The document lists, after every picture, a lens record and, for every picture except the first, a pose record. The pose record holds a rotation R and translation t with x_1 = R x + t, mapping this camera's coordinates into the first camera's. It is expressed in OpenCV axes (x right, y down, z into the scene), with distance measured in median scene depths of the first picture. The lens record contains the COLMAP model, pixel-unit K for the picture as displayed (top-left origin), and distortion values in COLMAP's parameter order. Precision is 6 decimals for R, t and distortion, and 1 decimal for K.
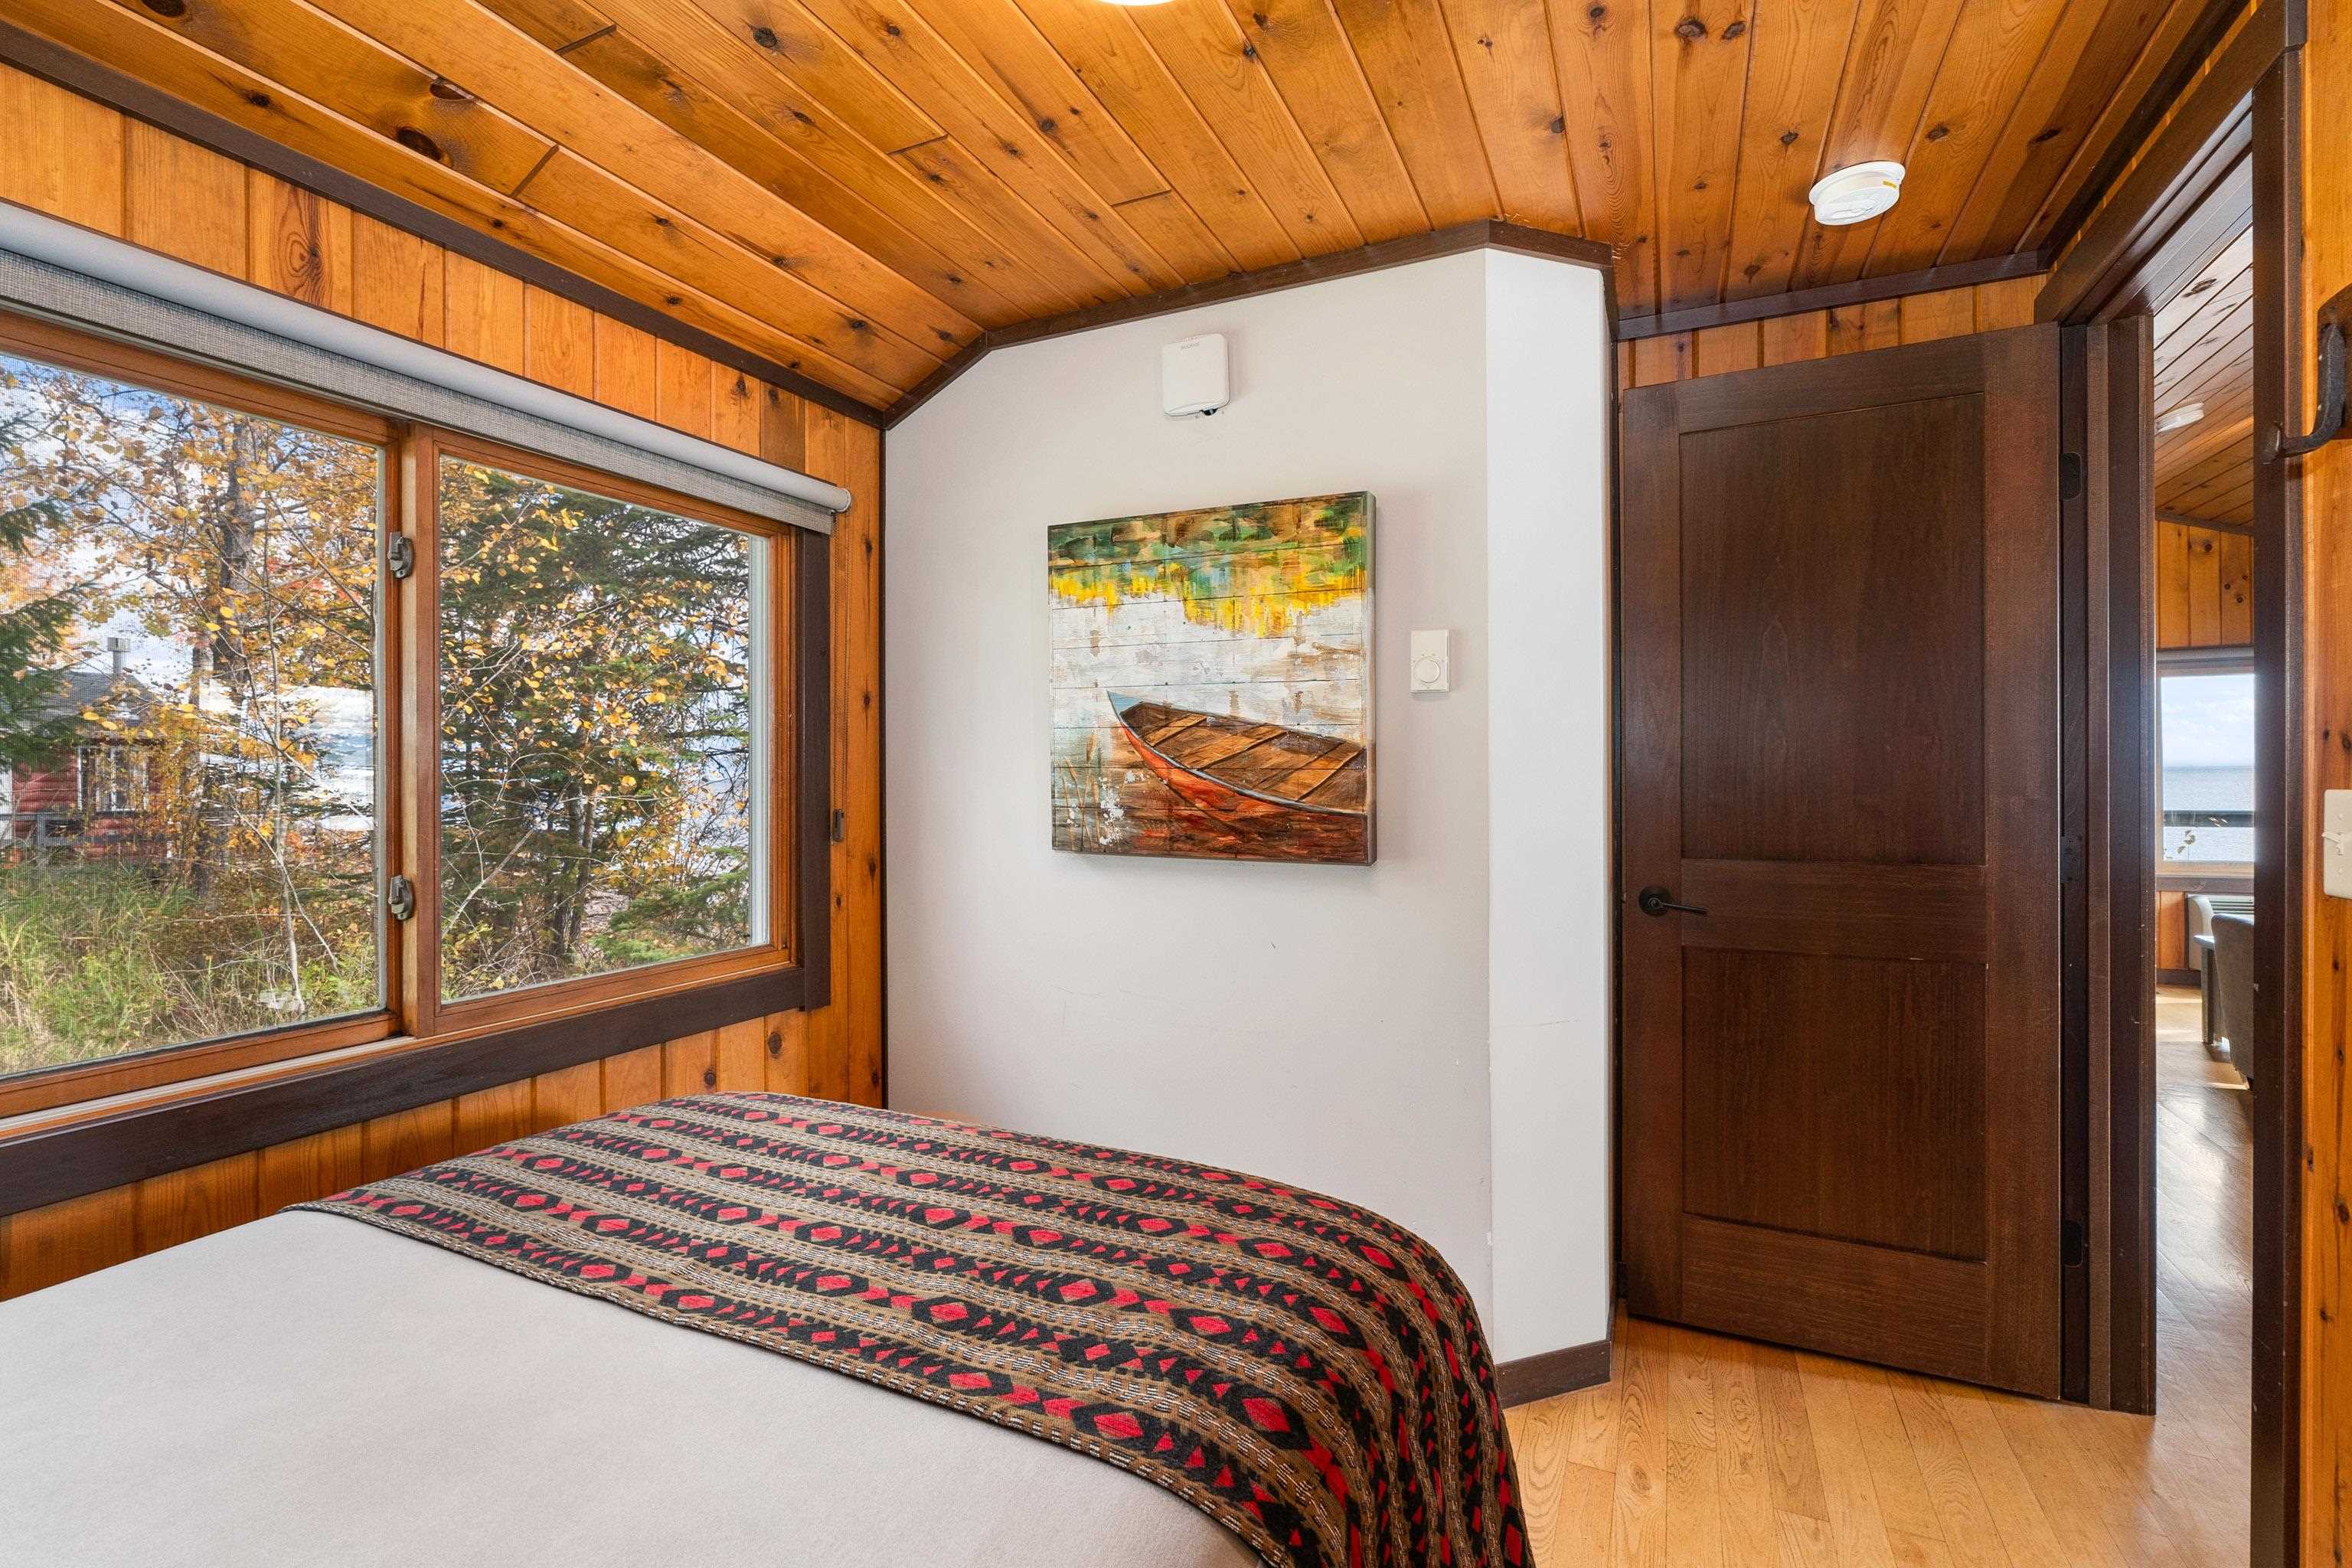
lens RADIAL K [[1106.0, 0, 1181.2], [0, 1106.0, 779.6], [0, 0, 1]] dist [-0.007850, 0.001136]
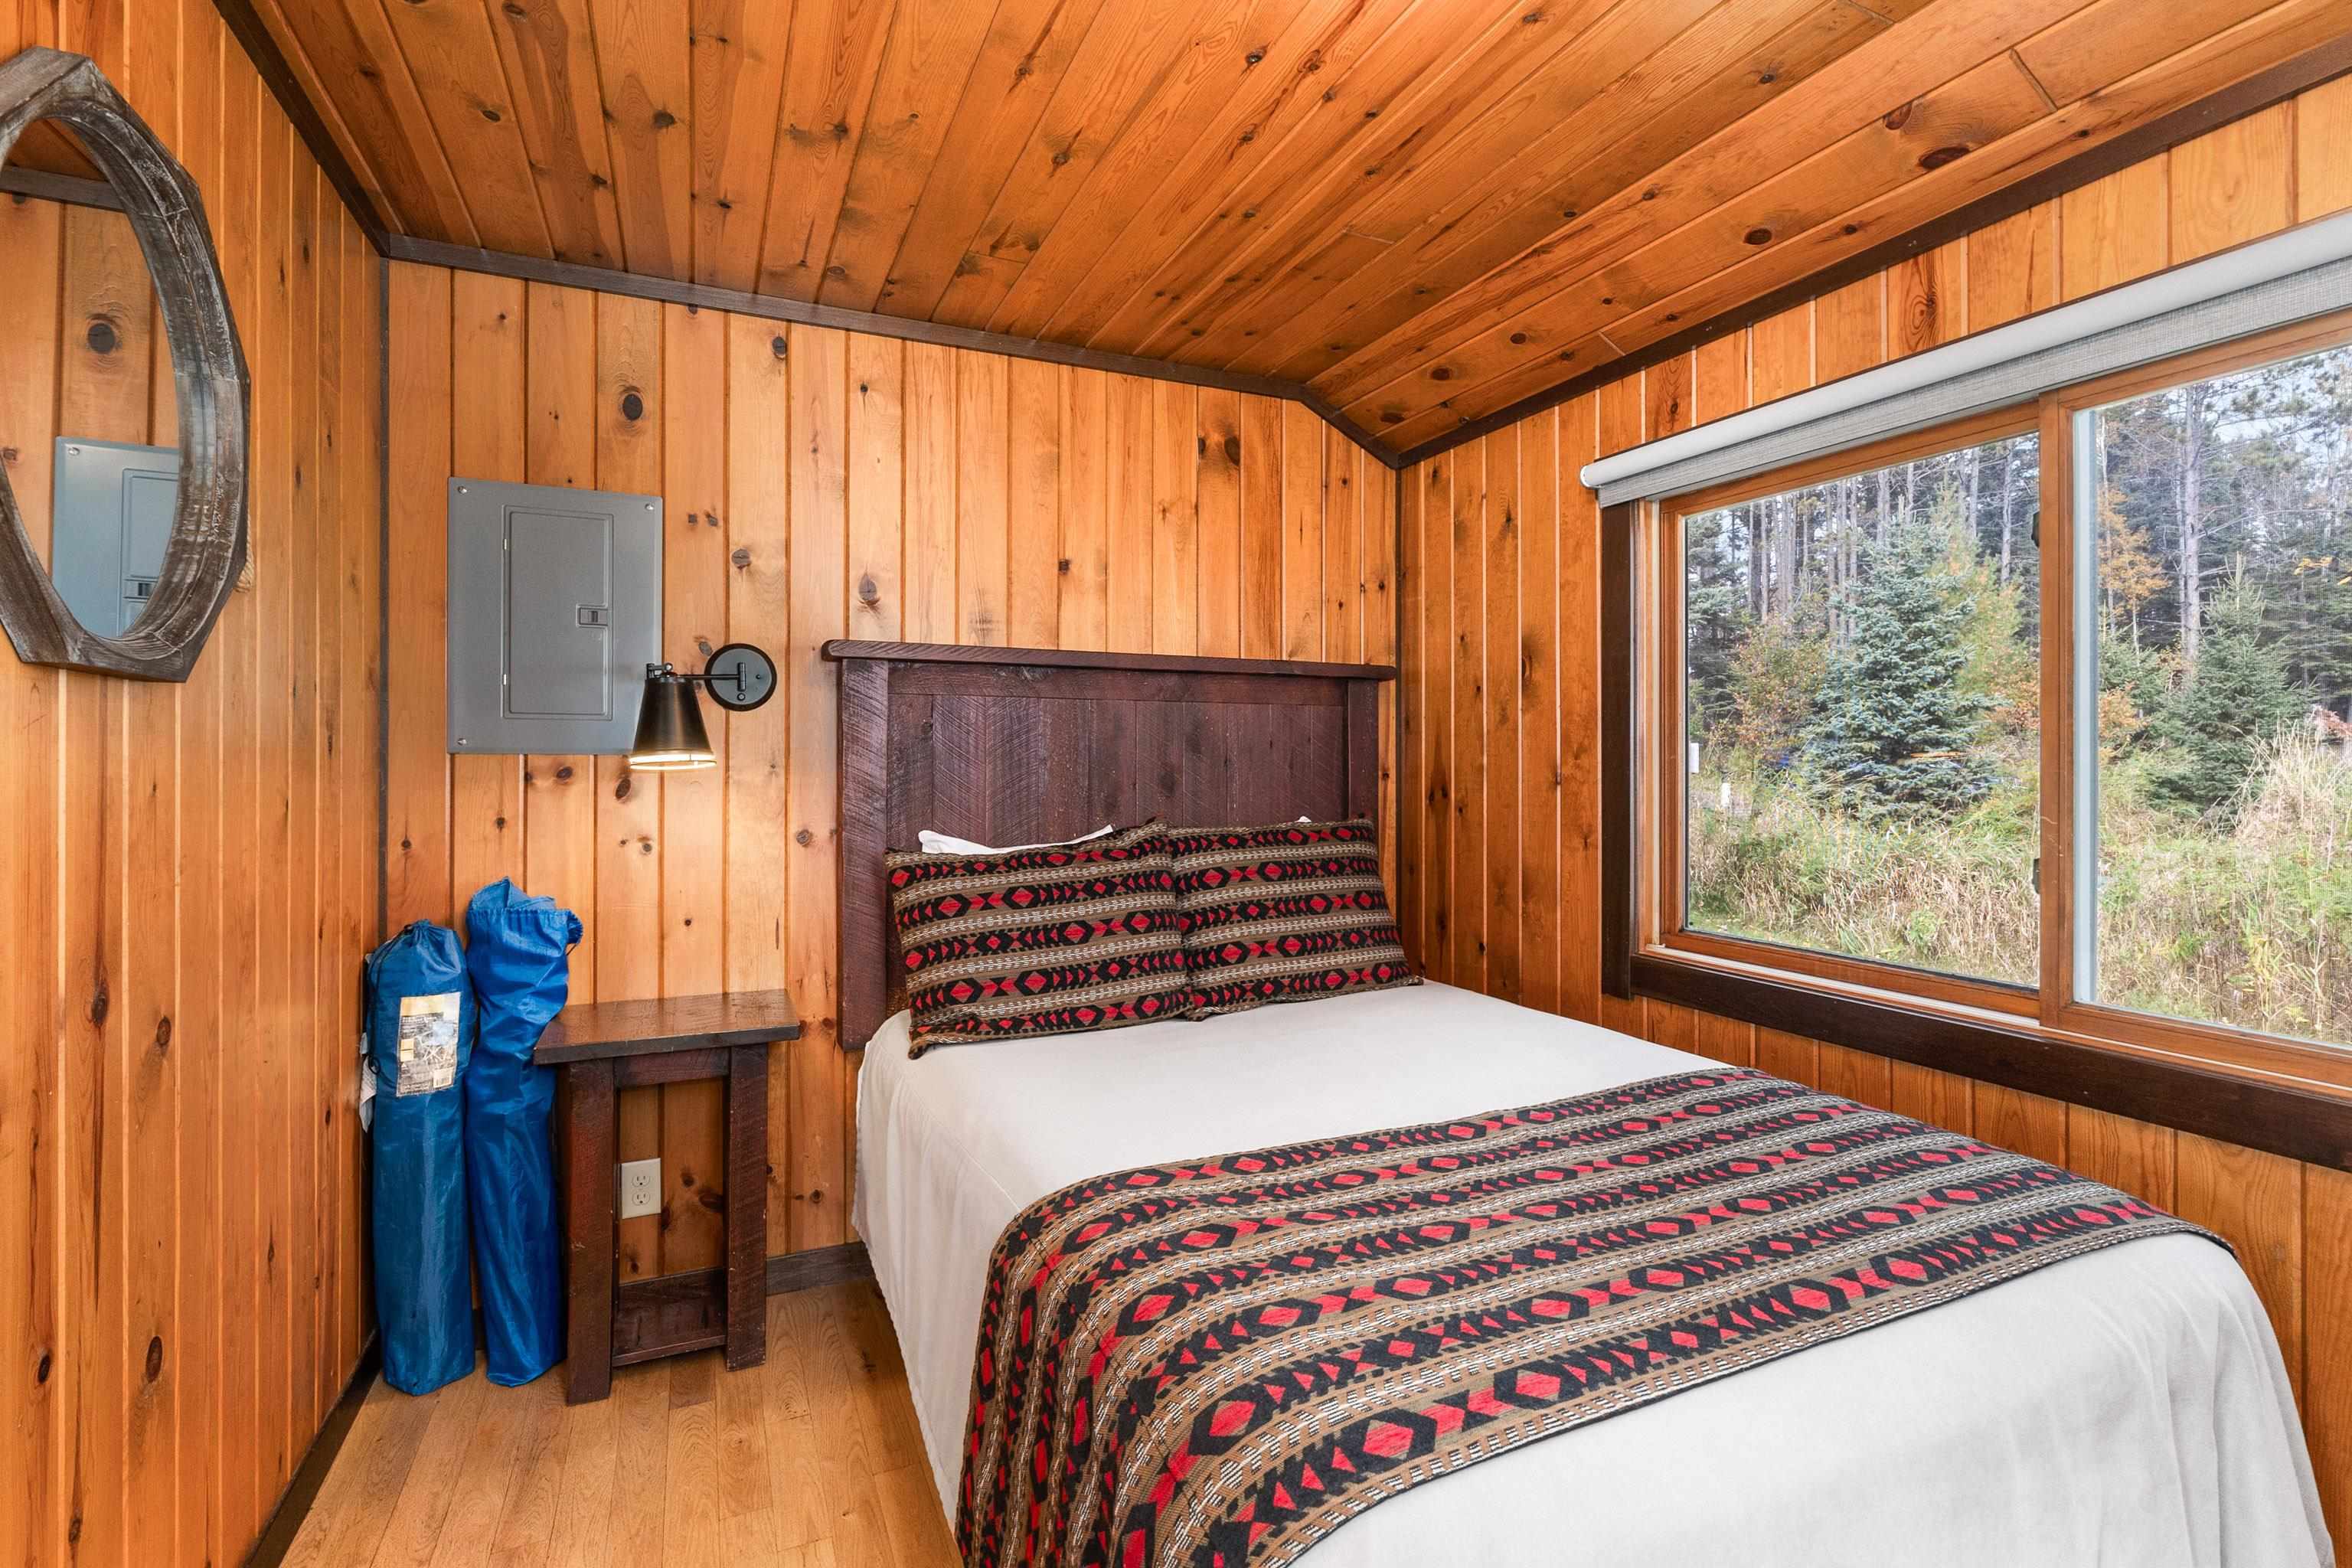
lens RADIAL K [[1071.5, 0, 1178.7], [0, 1071.5, 769.3], [0, 0, 1]] dist [-0.003420, 0.000556]
pose [[-0.664115, -0.000183, -0.747631, 0.512345], [-0.005376, 0.999975, 0.004530, 0.007821], [0.747611, 0.007028, -0.664099, 1.042049]]
